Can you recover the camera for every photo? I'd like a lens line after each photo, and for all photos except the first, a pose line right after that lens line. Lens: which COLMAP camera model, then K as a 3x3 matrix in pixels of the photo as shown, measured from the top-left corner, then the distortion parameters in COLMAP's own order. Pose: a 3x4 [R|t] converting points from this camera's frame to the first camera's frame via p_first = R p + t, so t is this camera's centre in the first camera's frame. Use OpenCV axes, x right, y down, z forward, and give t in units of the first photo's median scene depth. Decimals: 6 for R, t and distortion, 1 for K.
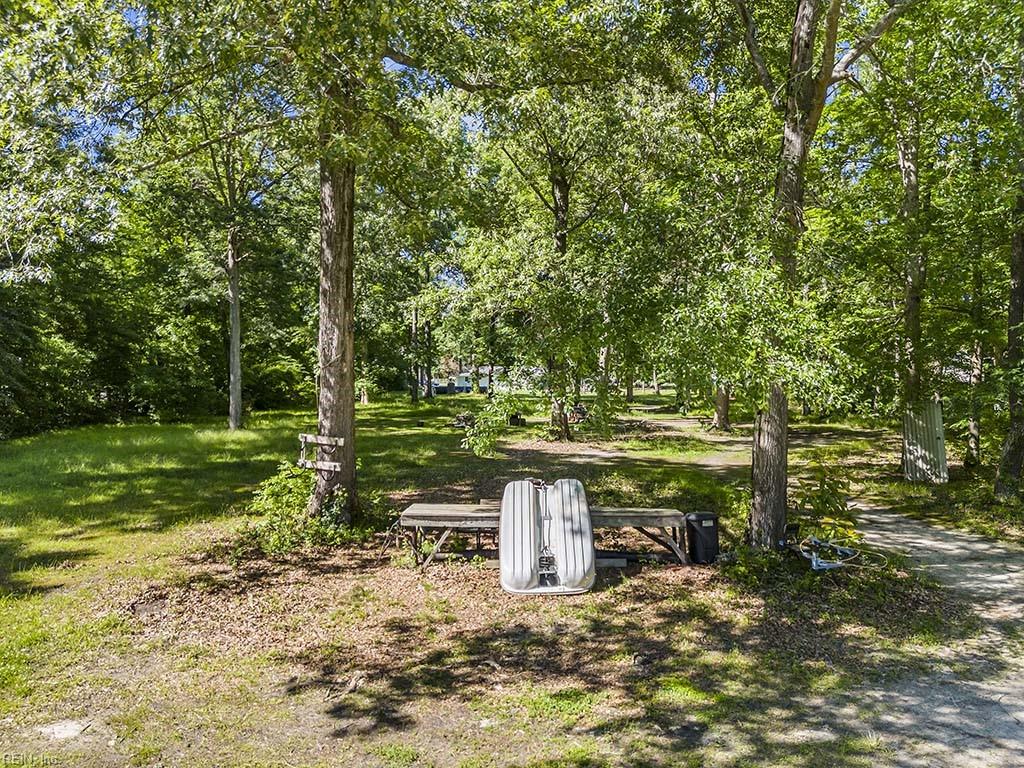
lens RADIAL K [[749.5, 0, 512.0], [0, 749.5, 384.0], [0, 0, 1]] dist [0.056434, -0.001664]
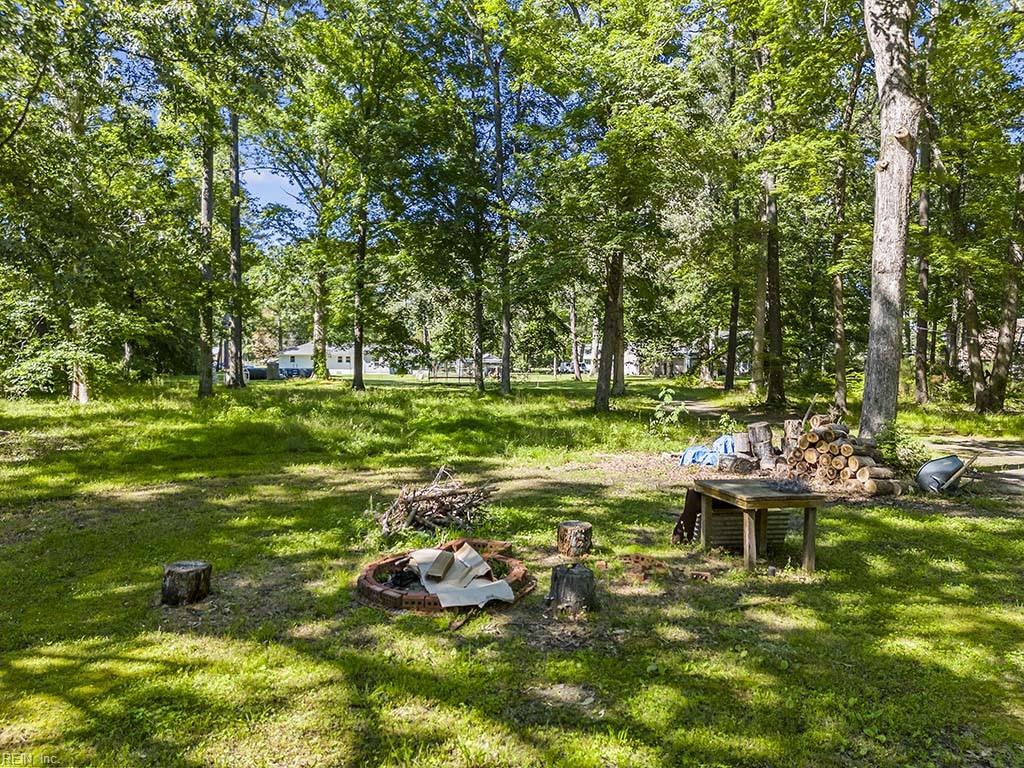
lens RADIAL K [[749.5, 0, 512.0], [0, 749.5, 384.0], [0, 0, 1]] dist [0.056434, -0.001664]
pose [[0.970802, 0.000652, 0.239881, -0.040267], [-0.004913, 0.999841, 0.017165, 0.004705], [-0.239831, -0.017842, 0.970651, 0.342031]]
